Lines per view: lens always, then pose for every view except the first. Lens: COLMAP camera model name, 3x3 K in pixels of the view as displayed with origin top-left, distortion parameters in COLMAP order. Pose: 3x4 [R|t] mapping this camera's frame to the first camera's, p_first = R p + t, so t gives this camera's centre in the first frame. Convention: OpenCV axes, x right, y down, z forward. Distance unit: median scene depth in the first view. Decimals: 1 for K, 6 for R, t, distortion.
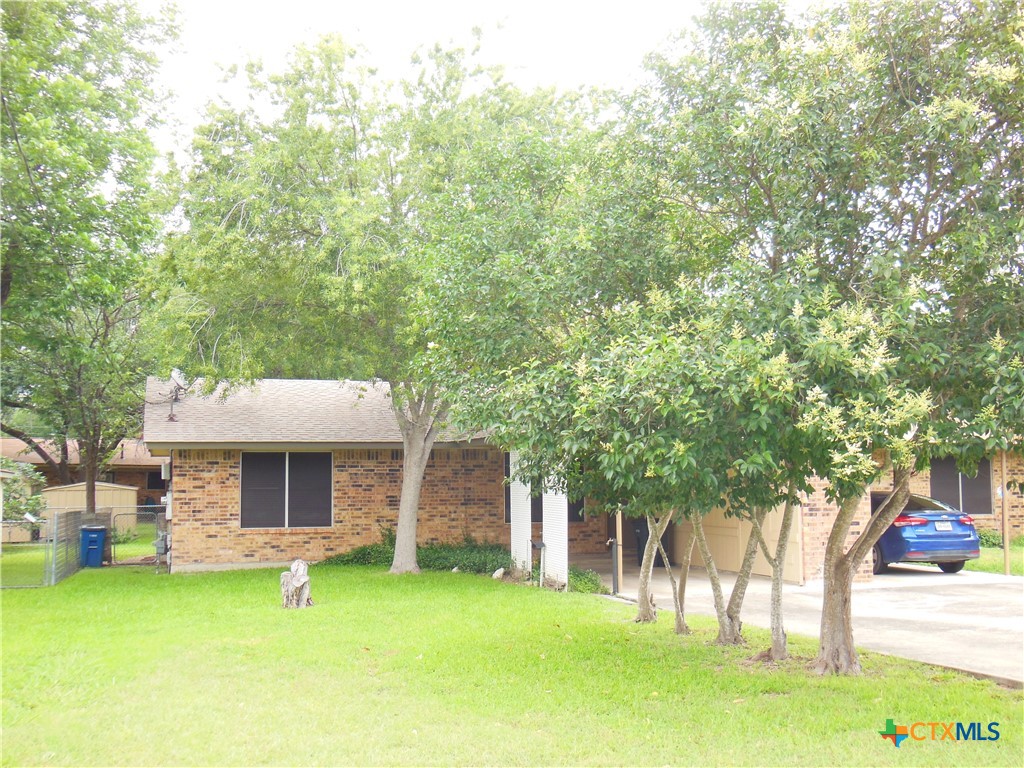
lens RADIAL K [[1162.3, 0, 511.9], [0, 1162.3, 383.3], [0, 0, 1]] dist [-0.115342, 0.000000]
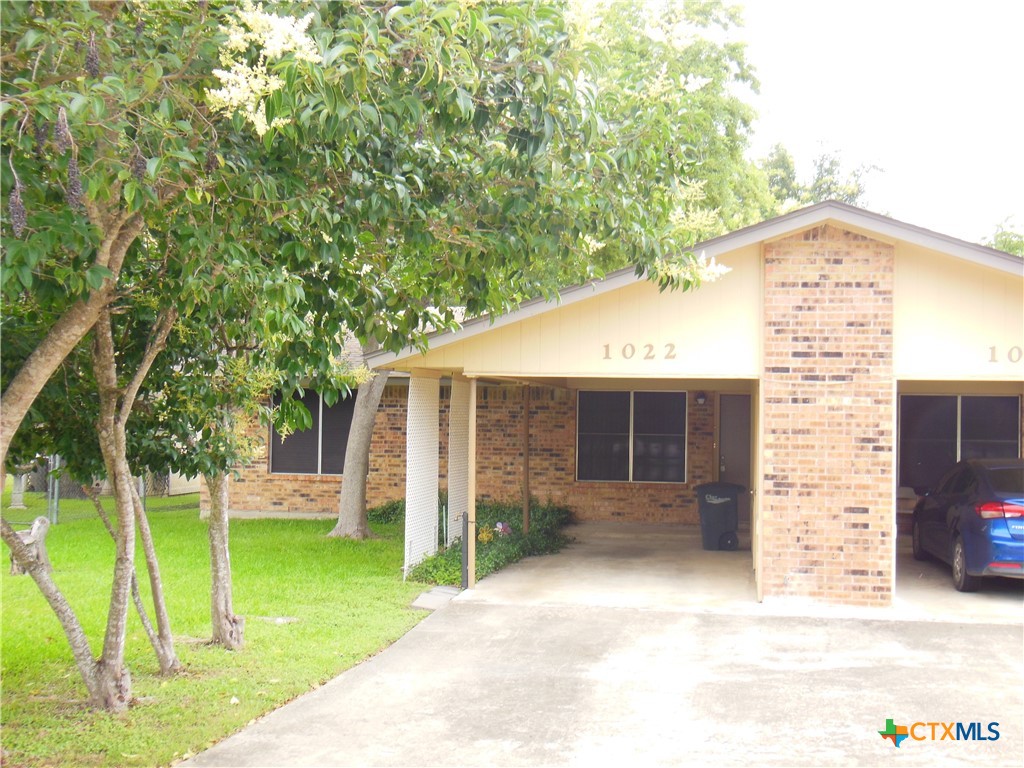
lens RADIAL K [[1162.3, 0, 512.0], [0, 1162.3, 384.3], [0, 0, 1]] dist [-0.115342, 0.000000]
pose [[0.870940, 0.006832, -0.491342, 0.359780], [0.019036, 0.998684, 0.047629, 0.017058], [0.491020, -0.050835, 0.869664, 0.304092]]
